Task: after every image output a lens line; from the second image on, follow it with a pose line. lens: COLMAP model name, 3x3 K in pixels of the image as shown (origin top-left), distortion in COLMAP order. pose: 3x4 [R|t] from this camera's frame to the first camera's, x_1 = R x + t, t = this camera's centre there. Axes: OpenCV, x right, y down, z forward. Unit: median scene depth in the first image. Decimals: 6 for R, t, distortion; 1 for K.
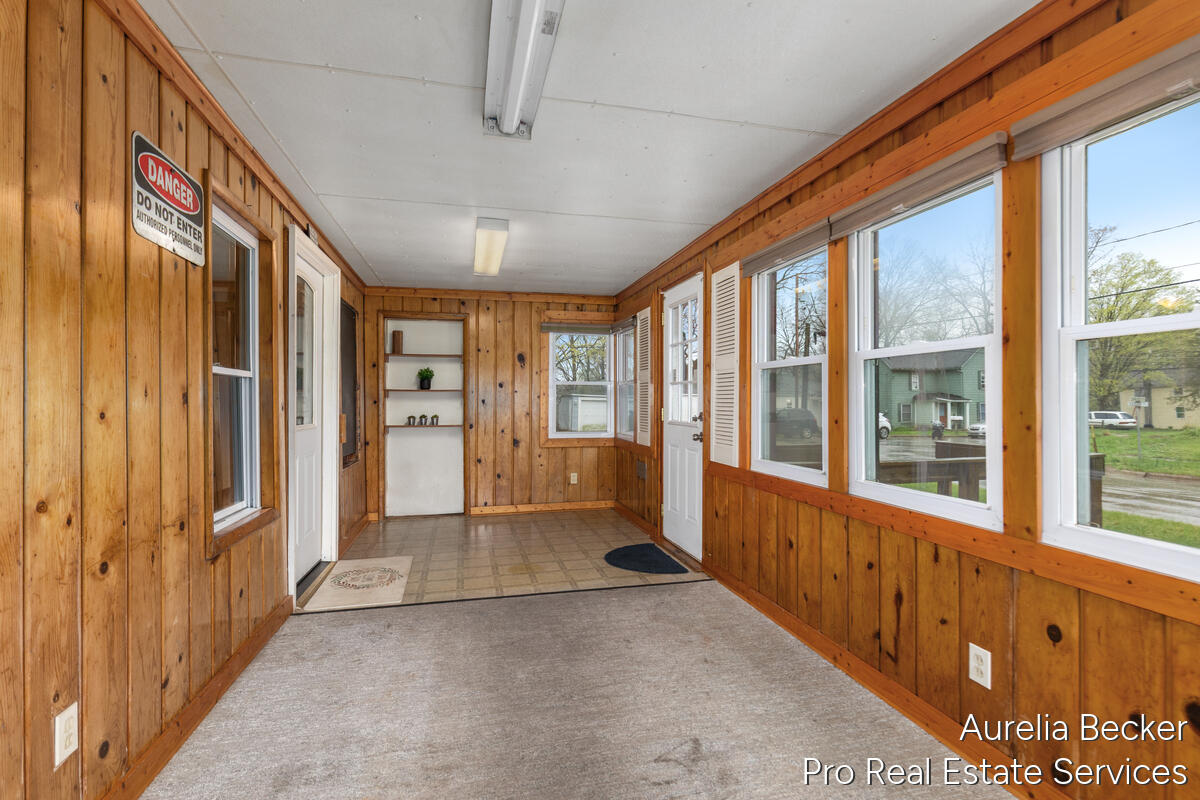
lens RADIAL K [[552.7, 0, 608.1], [0, 552.7, 403.1], [0, 0, 1]] dist [0.000279, 0.000053]
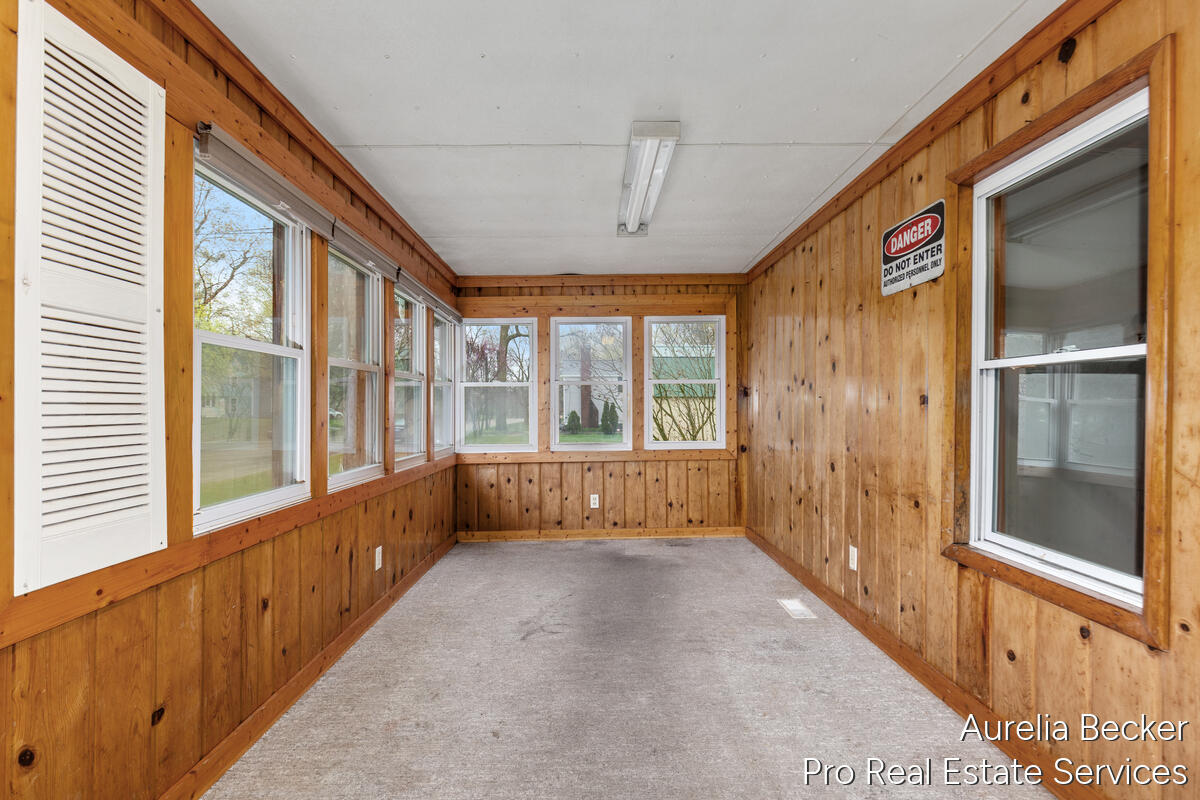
lens RADIAL K [[552.7, 0, 608.1], [0, 552.7, 403.1], [0, 0, 1]] dist [0.000279, 0.000053]
pose [[-0.975050, -0.000682, 0.221986, -0.372811], [-0.000429, 0.999999, 0.001187, -0.004290], [-0.221987, 0.001062, -0.975049, 2.332220]]
